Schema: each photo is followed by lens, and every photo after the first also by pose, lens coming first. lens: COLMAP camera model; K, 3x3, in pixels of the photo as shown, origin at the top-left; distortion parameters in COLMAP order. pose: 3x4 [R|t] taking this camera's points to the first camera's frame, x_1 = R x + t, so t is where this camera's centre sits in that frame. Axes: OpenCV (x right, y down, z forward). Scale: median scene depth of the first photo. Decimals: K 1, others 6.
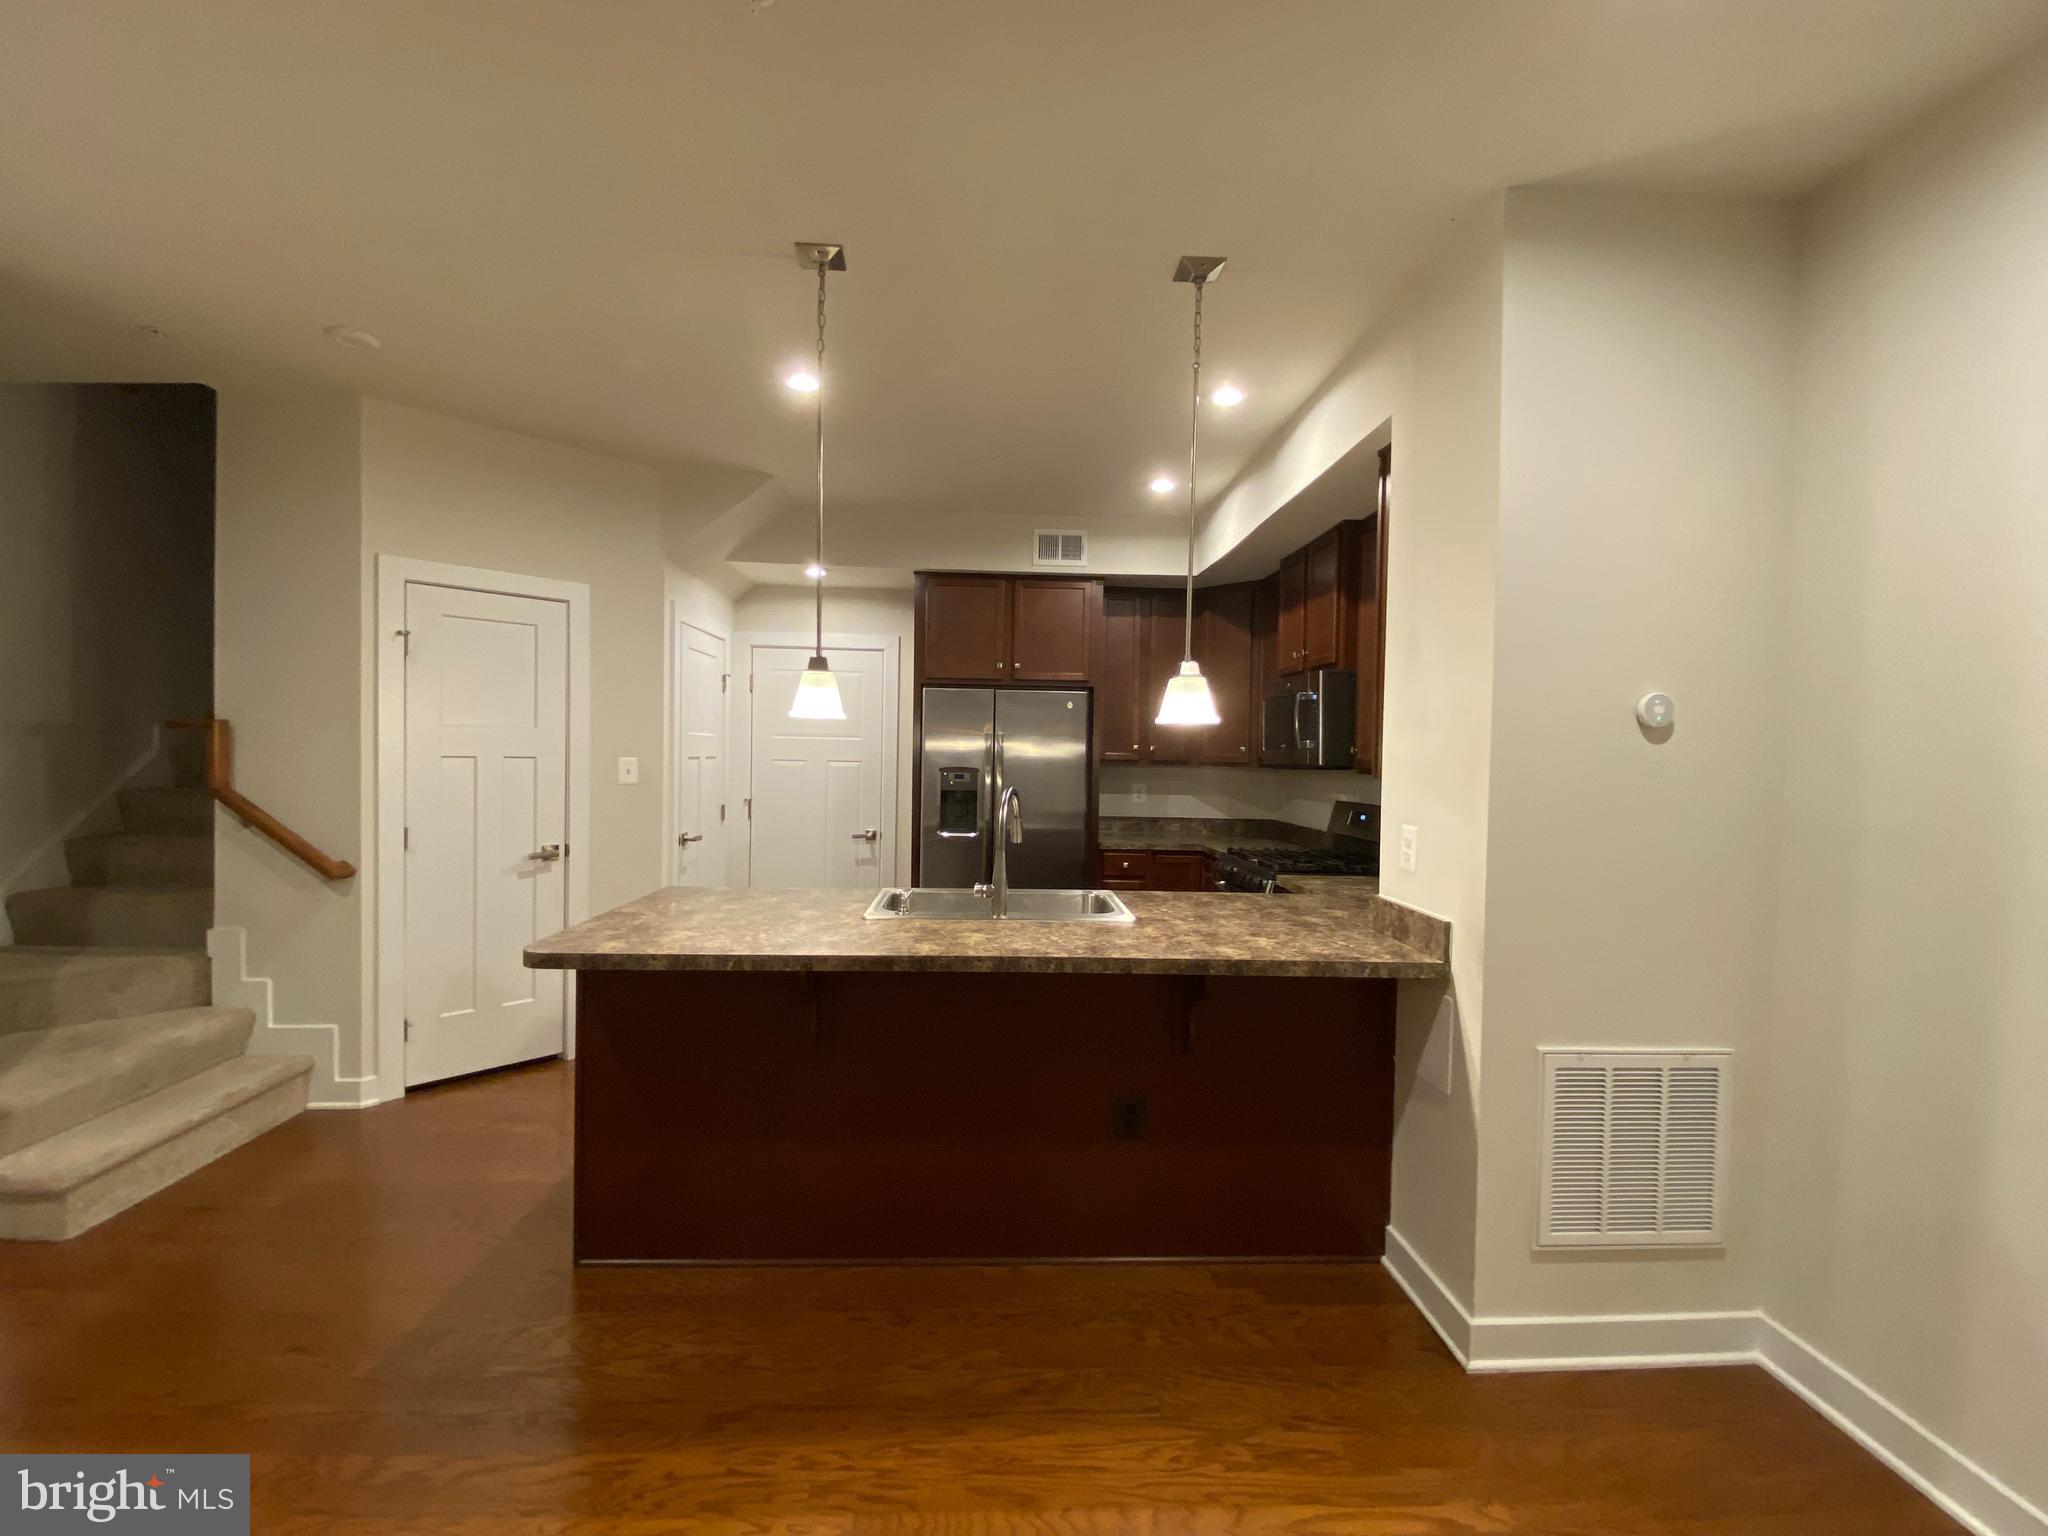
lens RADIAL K [[895.3, 0, 1024.0], [0, 895.3, 768.0], [0, 0, 1]] dist [-0.002089, -0.000333]
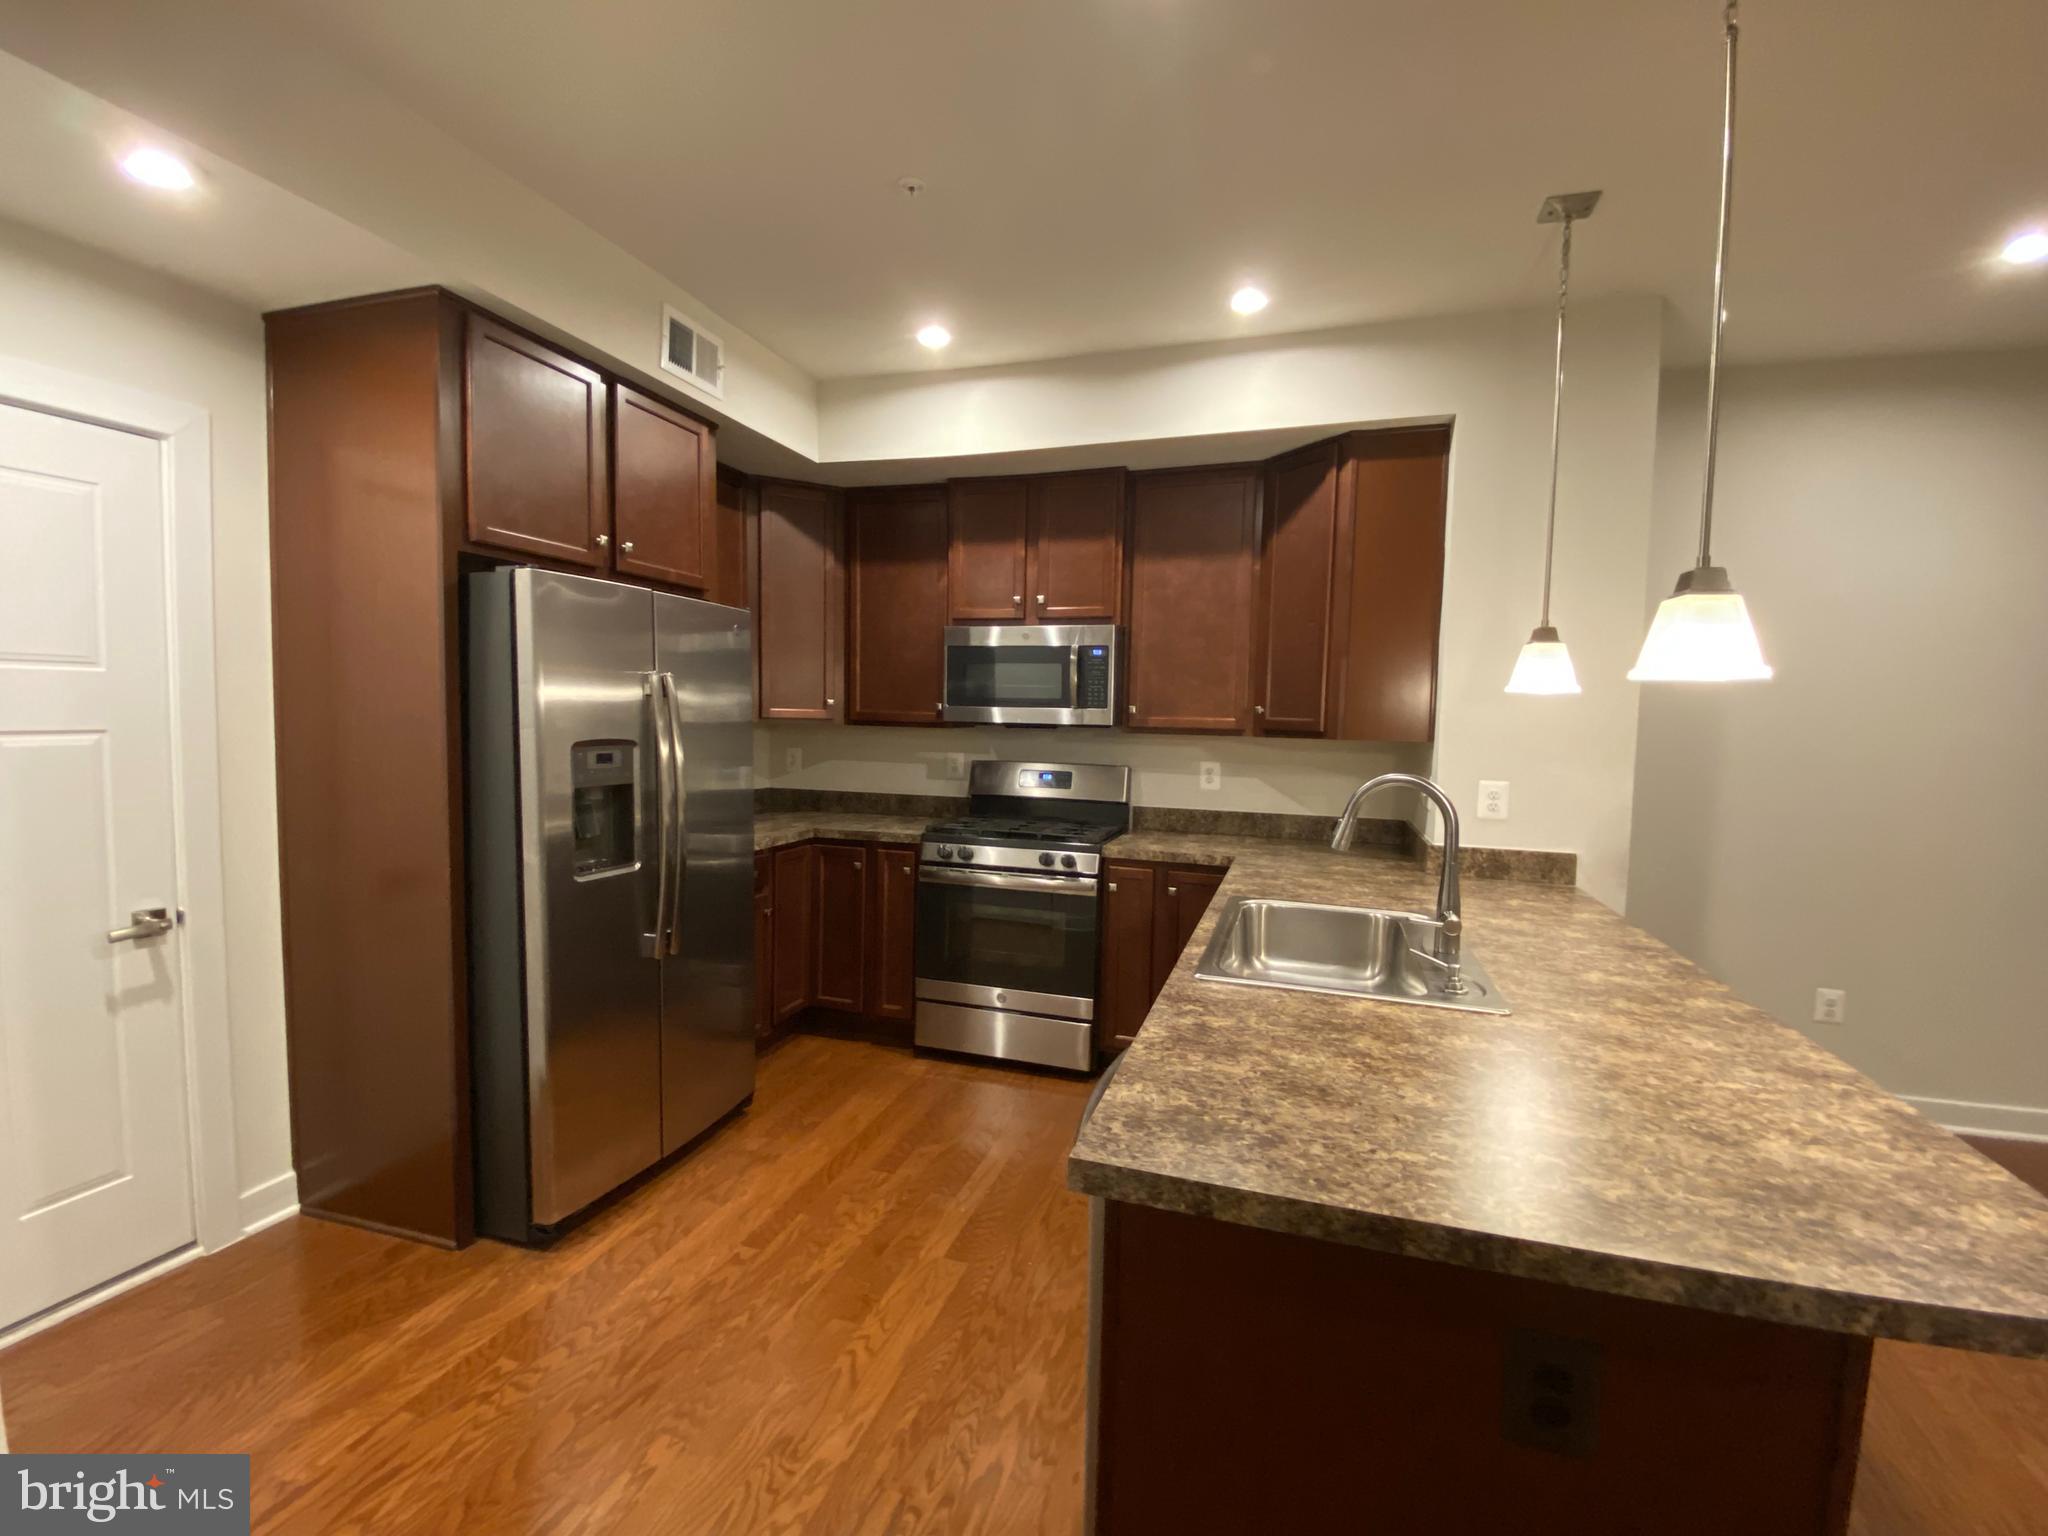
lens RADIAL K [[895.3, 0, 1024.0], [0, 895.3, 768.0], [0, 0, 1]] dist [-0.002089, -0.000333]
pose [[0.342522, -0.071439, 0.936790, -0.460492], [0.001582, 0.997147, 0.075463, -0.022382], [-0.939509, -0.024365, 0.341658, 0.607809]]
